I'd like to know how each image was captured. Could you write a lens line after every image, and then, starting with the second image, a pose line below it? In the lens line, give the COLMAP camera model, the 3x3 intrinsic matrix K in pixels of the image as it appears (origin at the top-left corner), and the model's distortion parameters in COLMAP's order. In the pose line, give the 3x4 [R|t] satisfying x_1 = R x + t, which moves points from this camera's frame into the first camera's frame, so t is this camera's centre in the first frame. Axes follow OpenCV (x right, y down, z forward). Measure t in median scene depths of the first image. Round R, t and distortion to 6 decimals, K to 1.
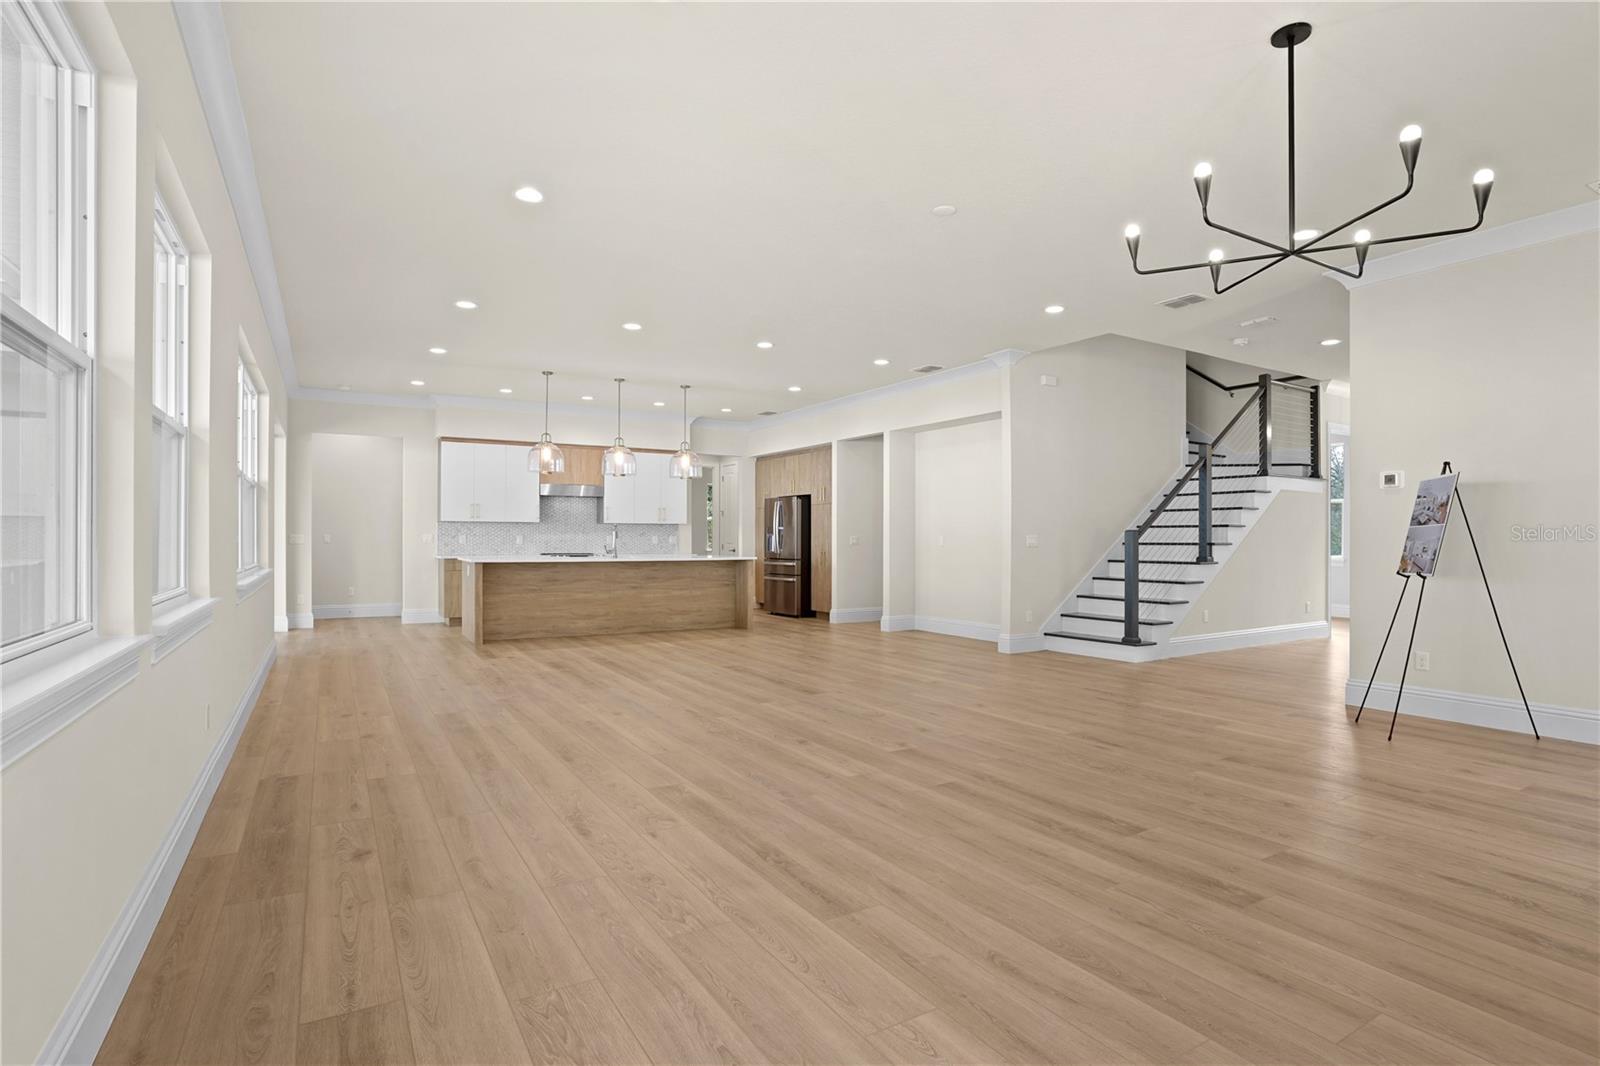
lens RADIAL K [[805.1, 0, 800.0], [0, 805.1, 533.0], [0, 0, 1]] dist [-0.082445, 0.041255]
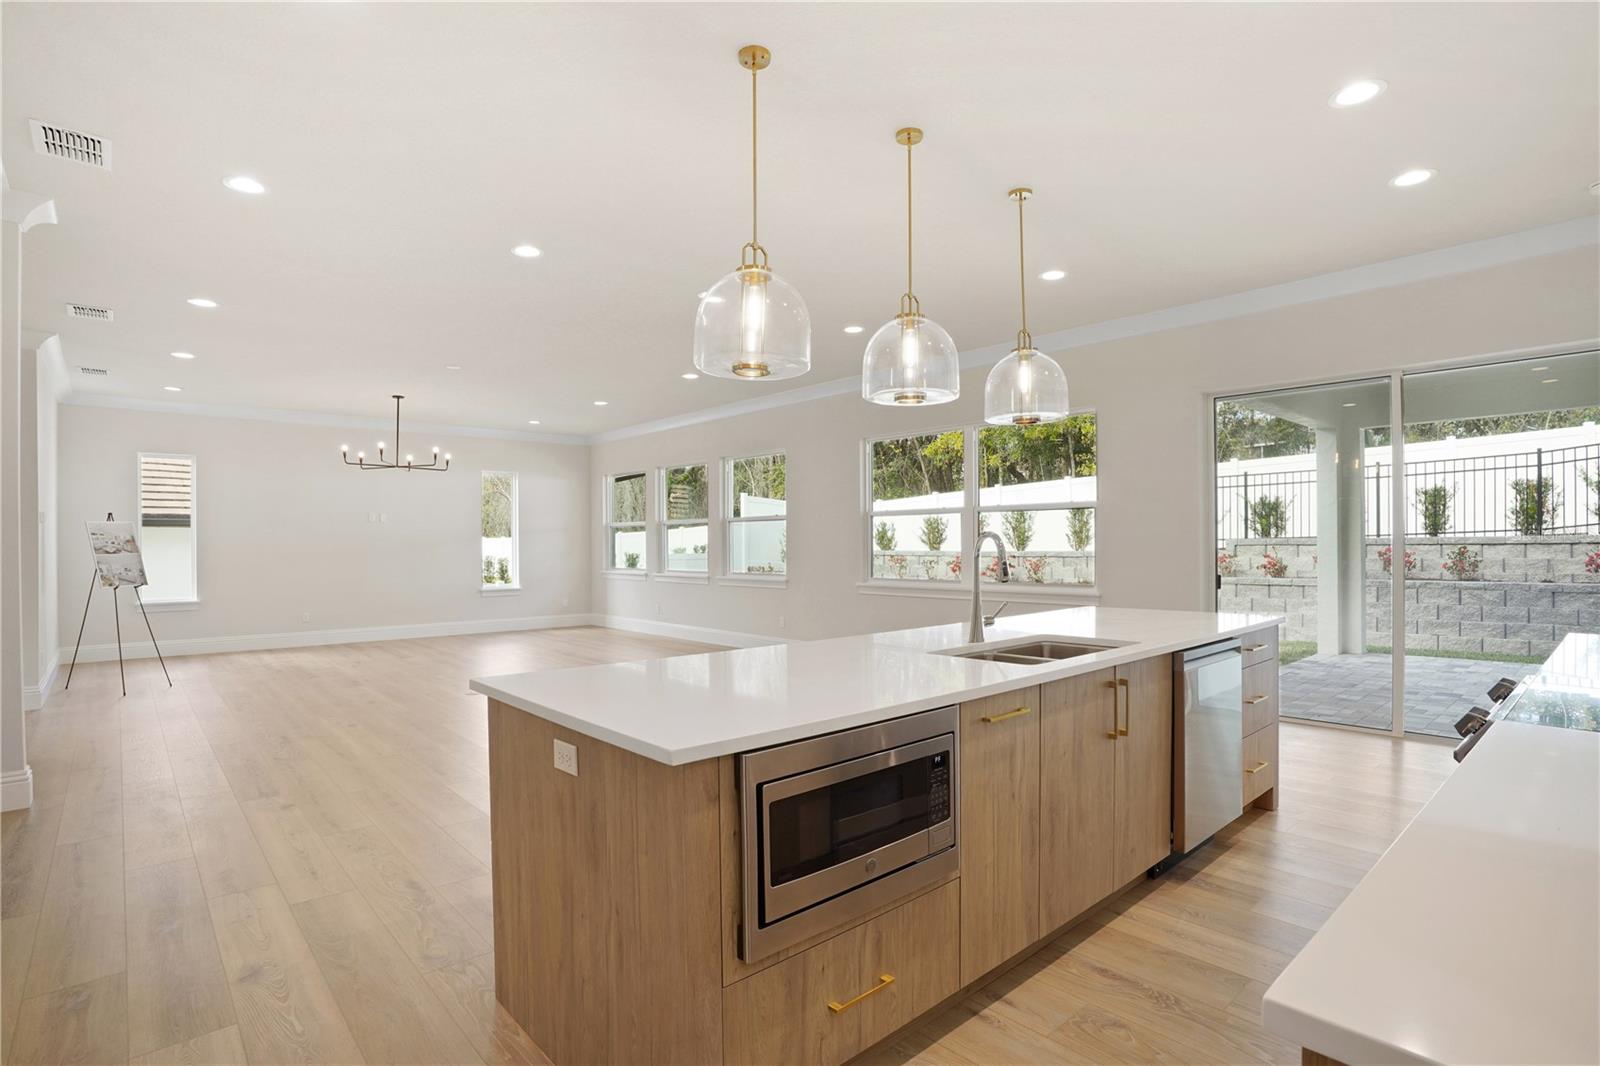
lens RADIAL K [[791.7, 0, 800.8], [0, 791.7, 528.0], [0, 0, 1]] dist [-0.081981, 0.039068]
pose [[-0.981055, 0.000262, -0.193729, -0.100792], [0.005634, 0.999615, -0.027177, -0.005743], [0.193647, -0.027753, -0.980679, 1.231397]]
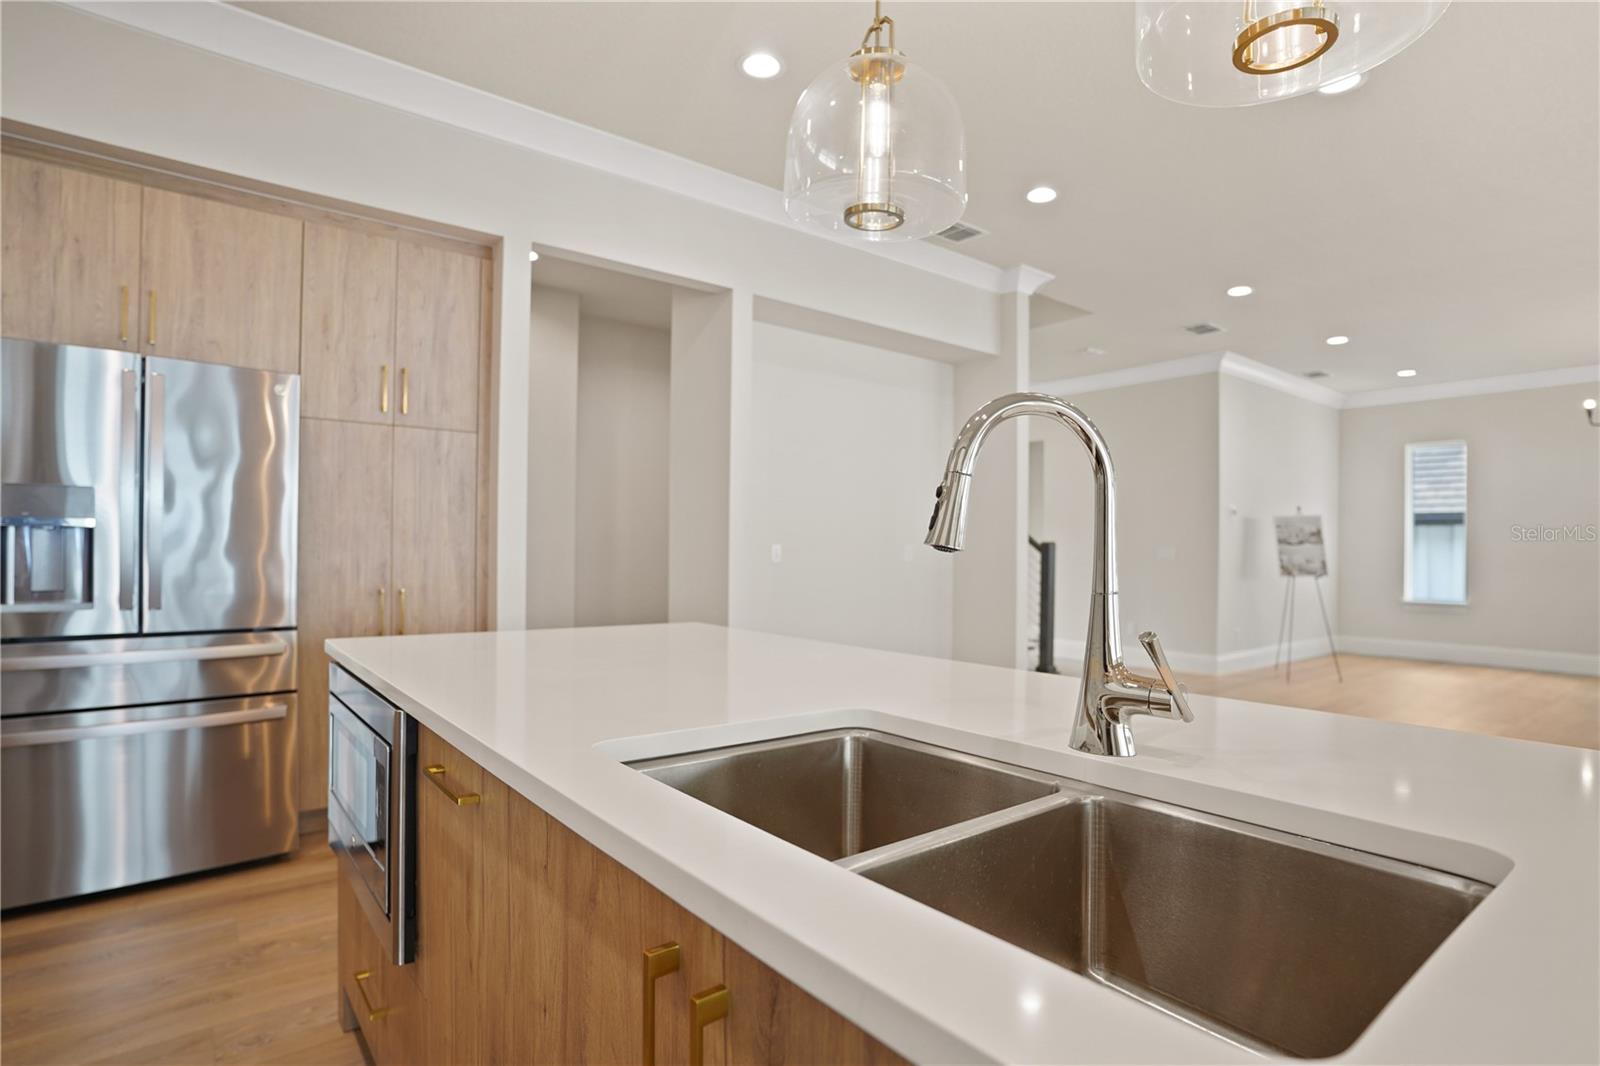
lens RADIAL K [[848.6, 0, 833.4], [0, 848.6, 541.1], [0, 0, 1]] dist [-0.030284, 0.000568]
pose [[-0.164271, 0.011630, 0.986347, -0.330254], [-0.014215, 0.999799, -0.014156, 0.008544], [-0.986313, -0.016346, -0.164072, 1.003952]]
